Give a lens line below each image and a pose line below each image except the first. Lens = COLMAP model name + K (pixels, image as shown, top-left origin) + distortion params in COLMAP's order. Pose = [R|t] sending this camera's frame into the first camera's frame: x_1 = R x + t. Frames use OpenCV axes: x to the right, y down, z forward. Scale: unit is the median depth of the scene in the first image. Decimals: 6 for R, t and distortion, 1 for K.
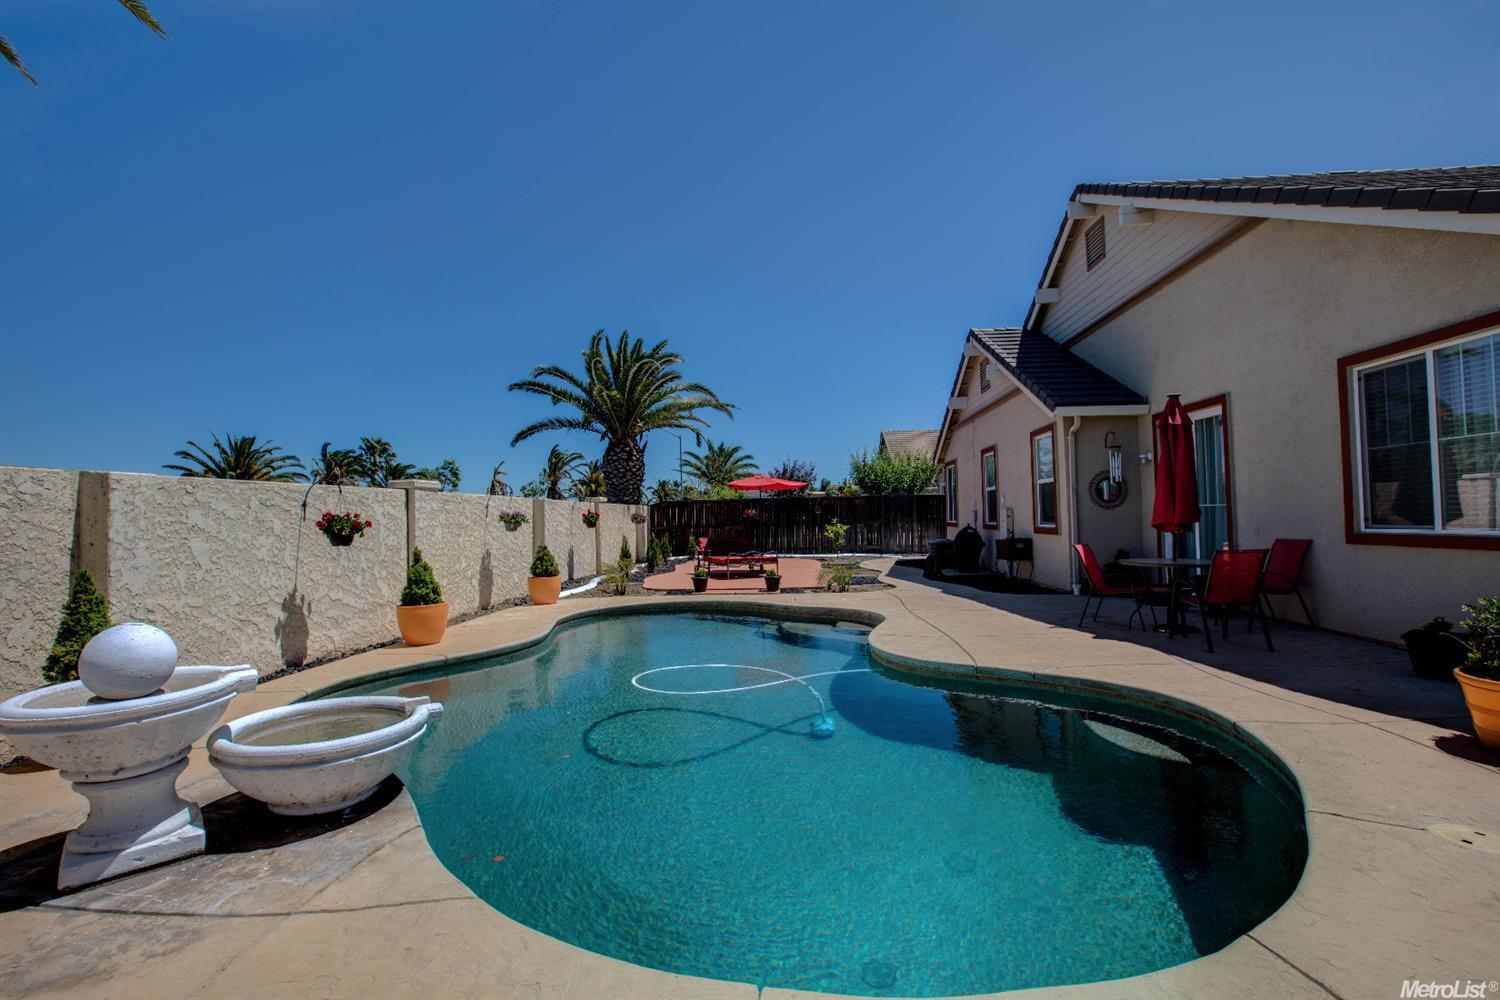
lens RADIAL K [[676.7, 0, 748.7], [0, 676.7, 501.5], [0, 0, 1]] dist [-0.046335, 0.014255]
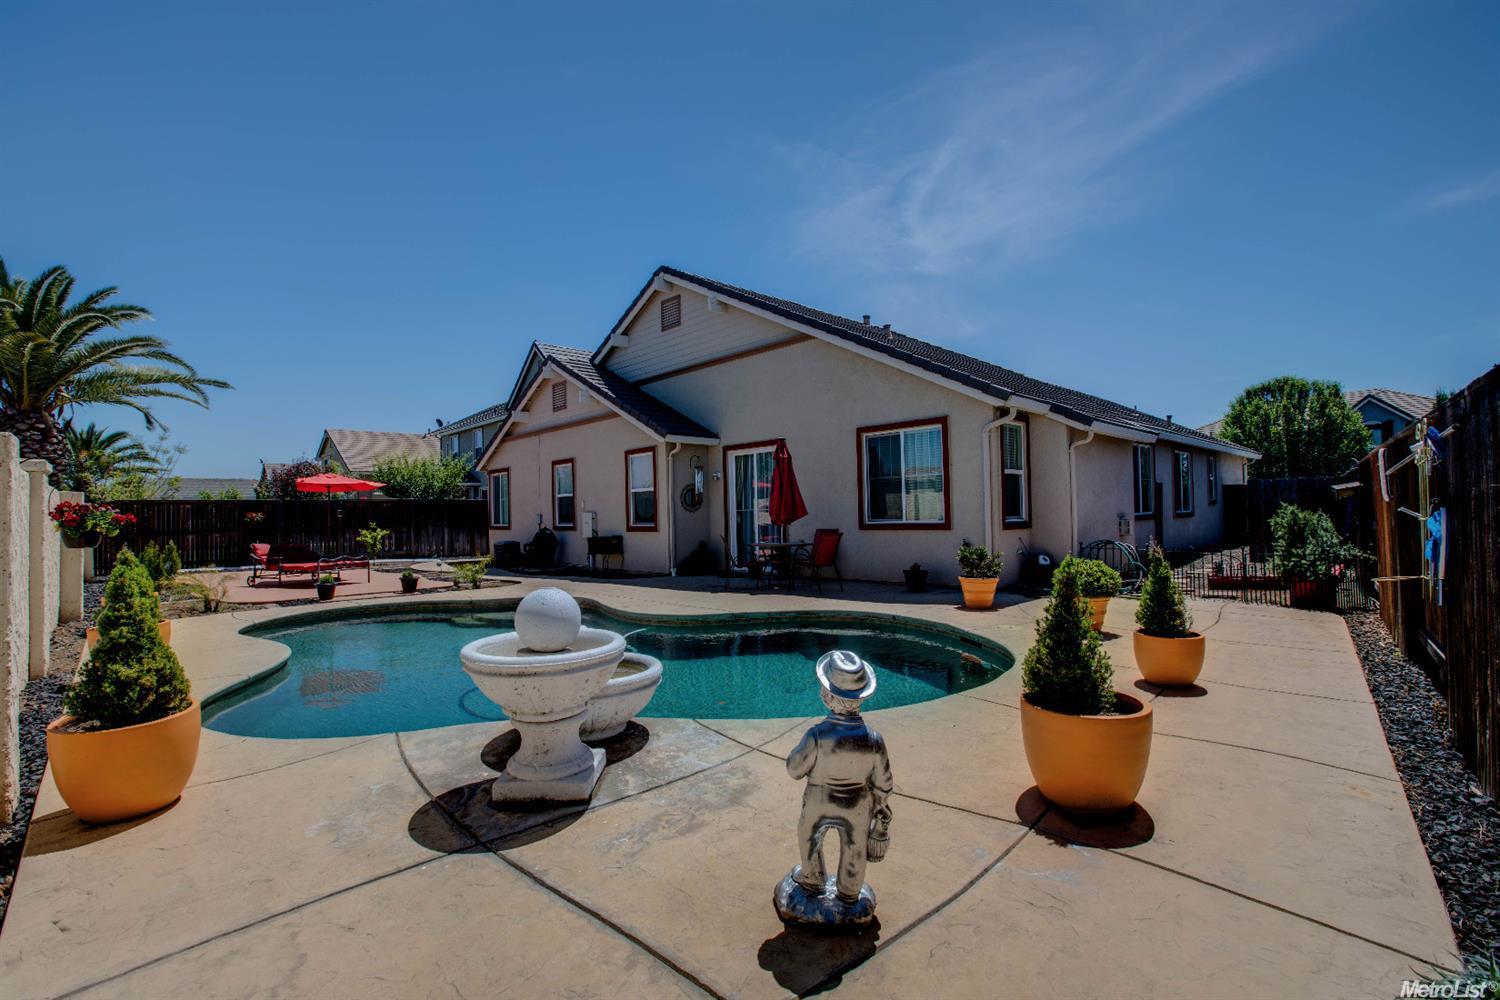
lens RADIAL K [[676.7, 0, 745.0], [0, 676.7, 498.8], [0, 0, 1]] dist [-0.046335, 0.014255]
pose [[0.675528, 0.023560, 0.736958, -0.400330], [-0.010840, 0.999699, -0.022023, 0.013118], [-0.737254, 0.006888, 0.675580, -0.016213]]
